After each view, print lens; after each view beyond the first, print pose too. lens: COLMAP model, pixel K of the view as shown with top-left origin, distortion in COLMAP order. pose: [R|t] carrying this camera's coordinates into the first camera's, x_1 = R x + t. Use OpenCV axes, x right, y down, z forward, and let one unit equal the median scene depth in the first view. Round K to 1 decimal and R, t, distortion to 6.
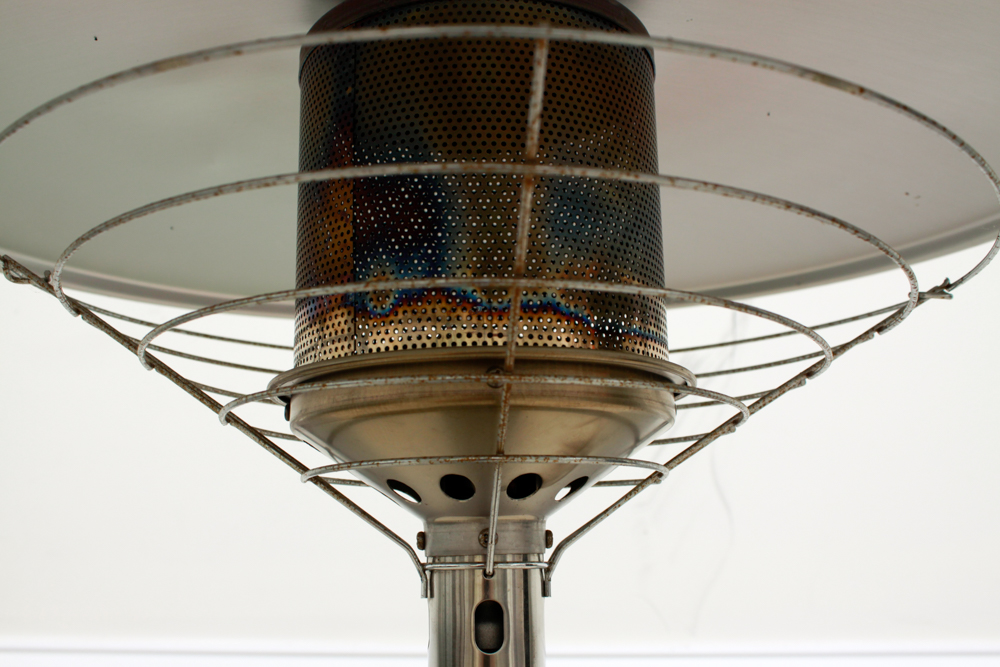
lens RADIAL K [[1141.0, 0, 500.0], [0, 1141.0, 333.5], [0, 0, 1]] dist [-0.081180, 0.010090]
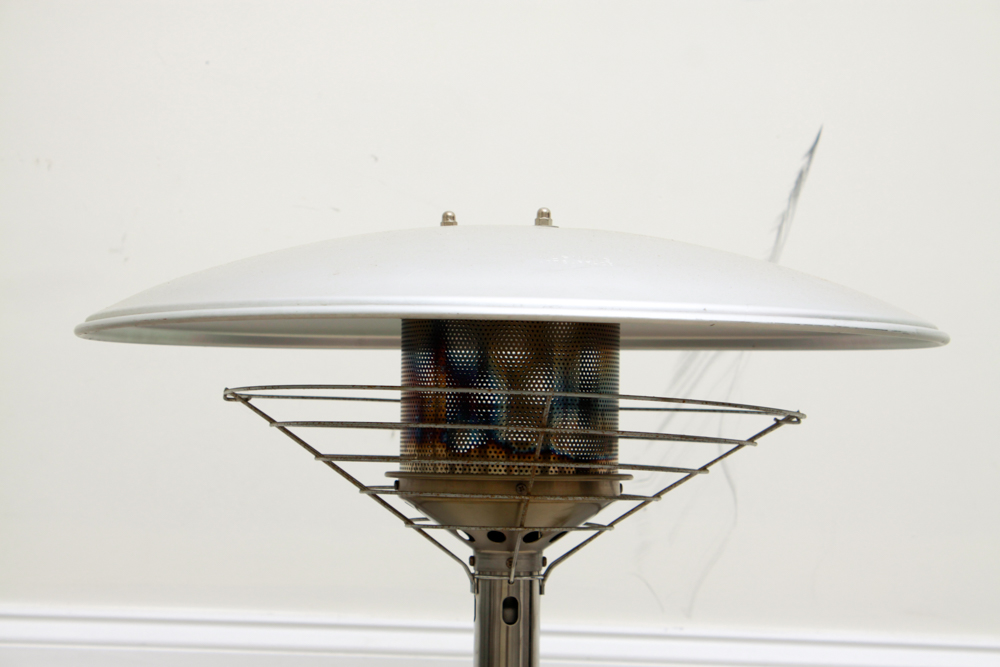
lens RADIAL K [[2464.3, 0, 500.0], [0, 2464.3, 333.5], [0, 0, 1]] dist [0.049014, -0.034634]
pose [[0.999135, 0.032752, 0.025605, -0.136641], [-0.036244, 0.987929, 0.150607, -0.750360], [-0.020363, -0.151405, 0.988262, -2.747448]]
